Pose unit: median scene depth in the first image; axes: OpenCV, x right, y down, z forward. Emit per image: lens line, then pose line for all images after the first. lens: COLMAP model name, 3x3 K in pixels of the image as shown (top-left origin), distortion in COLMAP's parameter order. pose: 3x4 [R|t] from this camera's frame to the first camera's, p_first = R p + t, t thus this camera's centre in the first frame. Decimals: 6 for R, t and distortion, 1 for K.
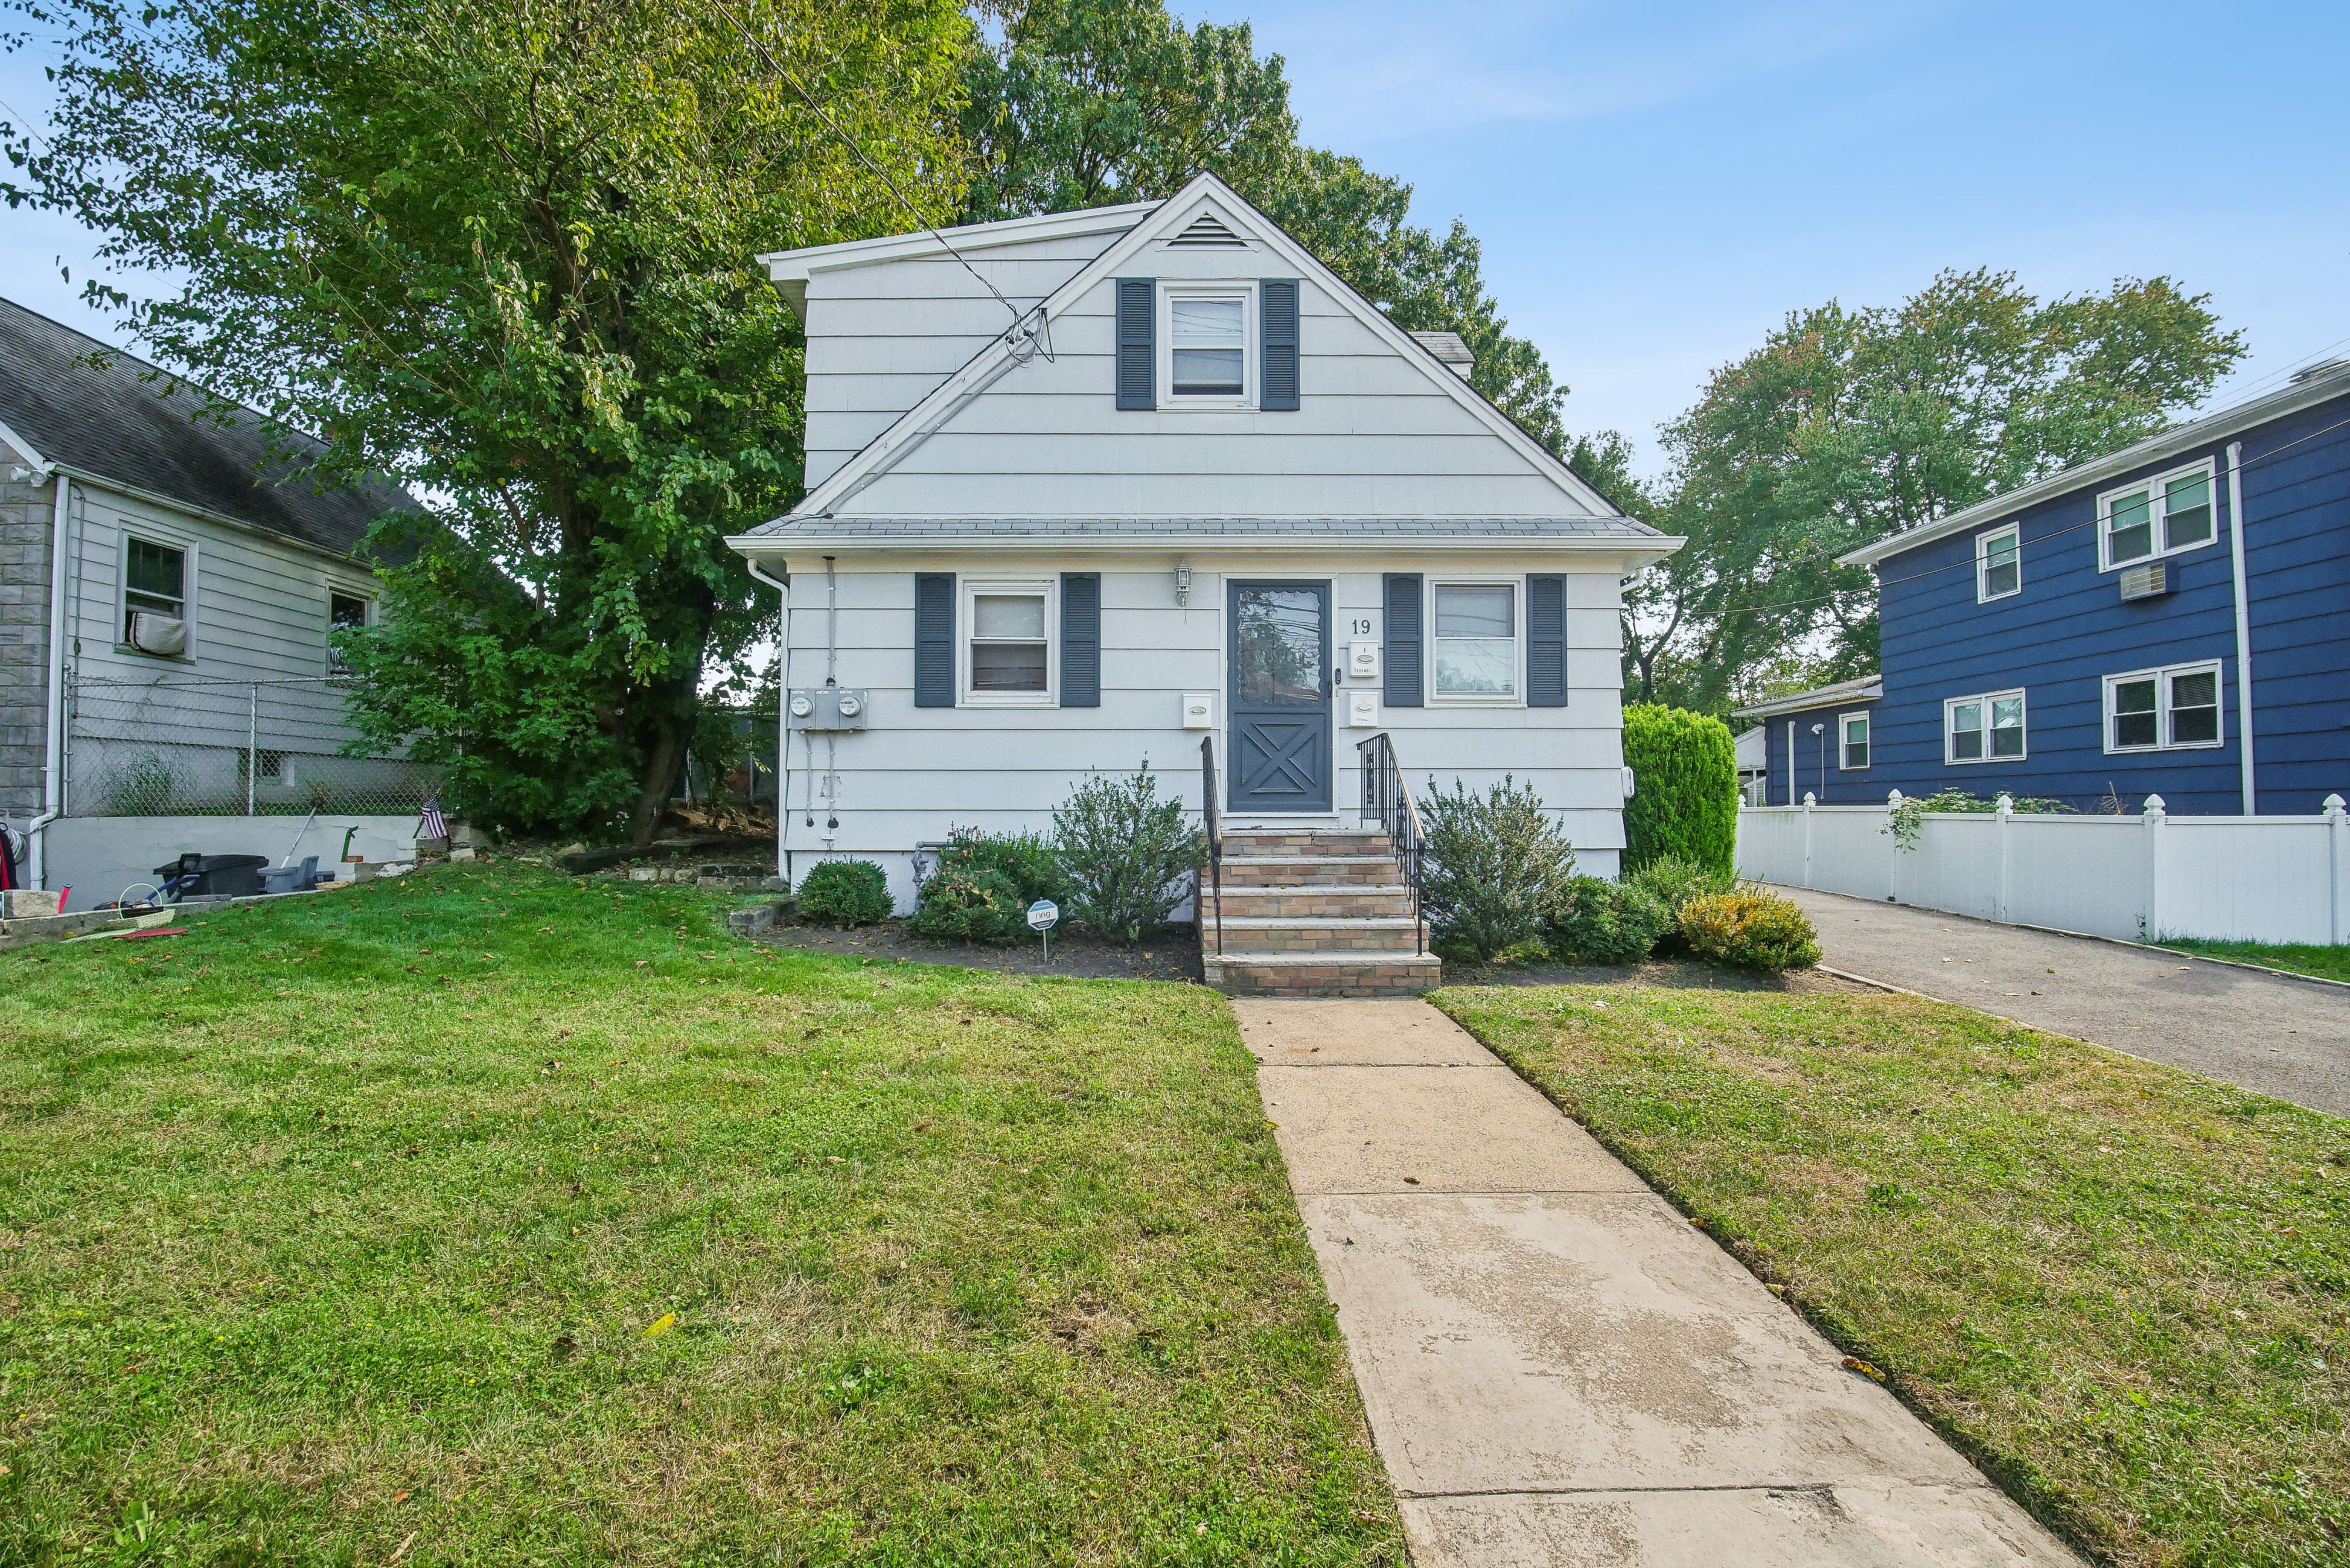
lens RADIAL K [[1035.6, 0, 1175.0], [0, 1035.6, 784.0], [0, 0, 1]] dist [-0.013546, -0.000422]
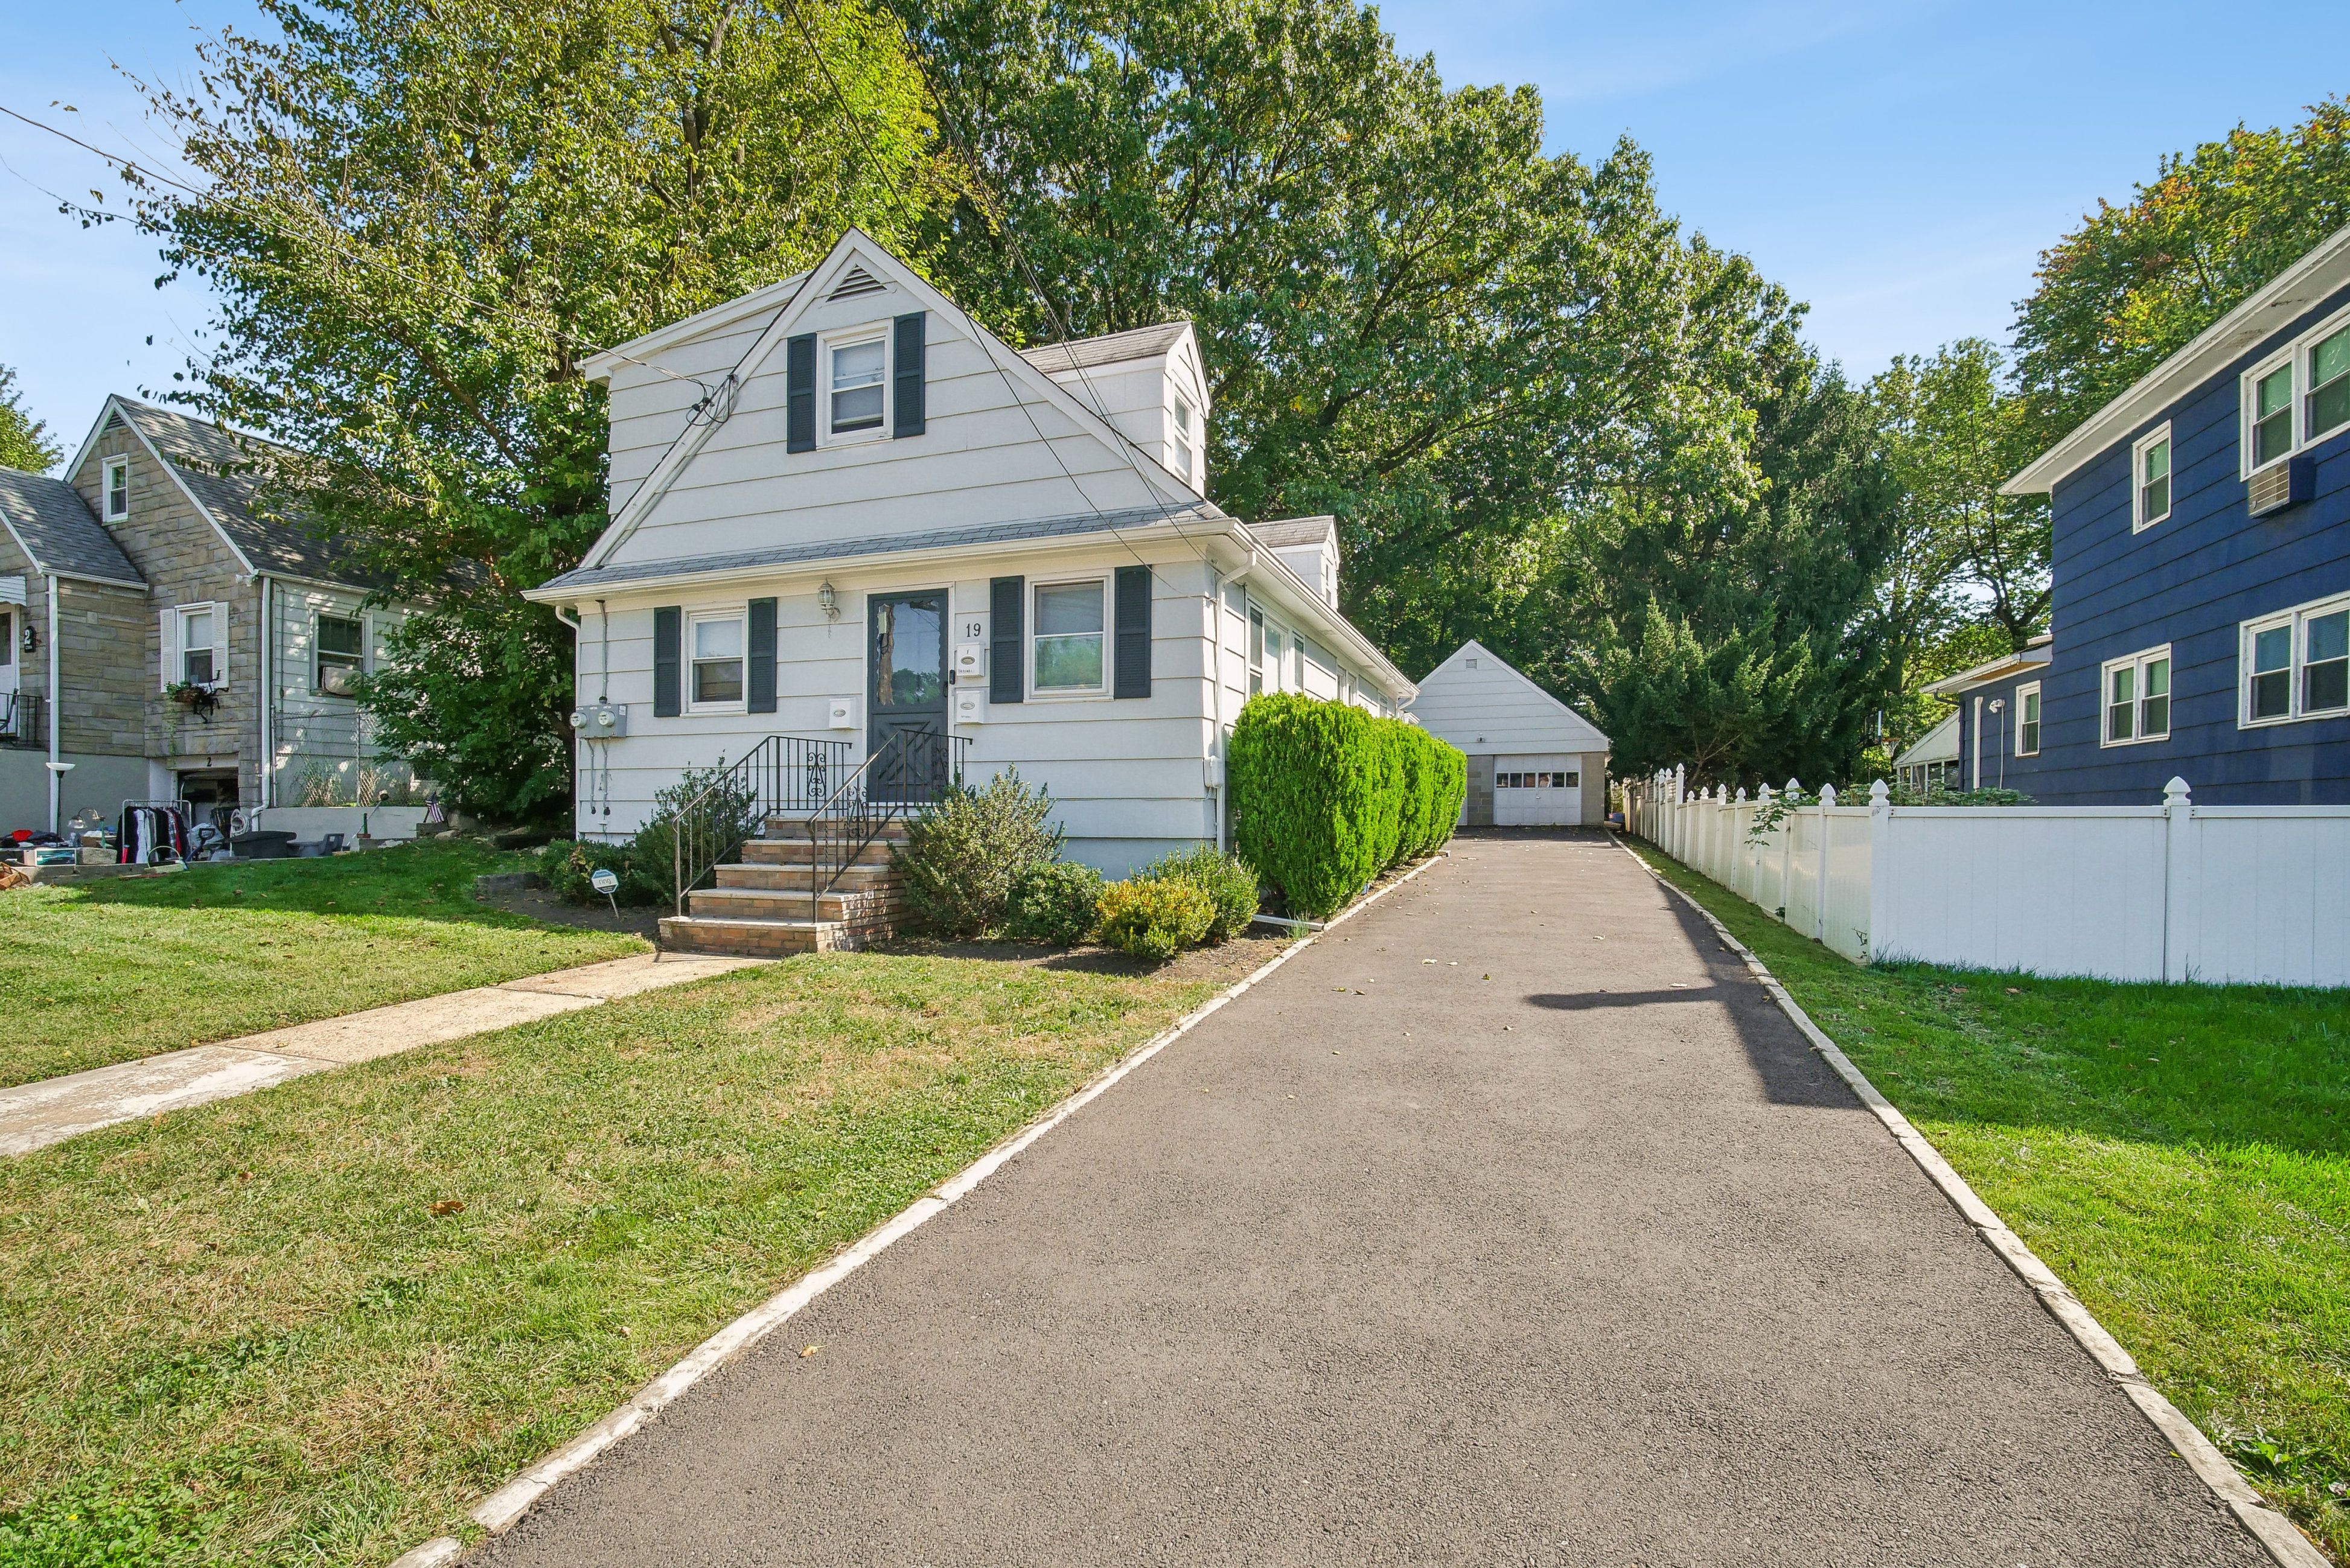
lens RADIAL K [[1059.3, 0, 1178.7], [0, 1059.3, 820.8], [0, 0, 1]] dist [-0.013712, 0.000474]
pose [[0.934685, 0.005130, -0.355440, 0.766655], [0.006541, 0.999478, 0.031627, 0.013267], [0.355416, -0.031887, 0.934164, 0.039100]]
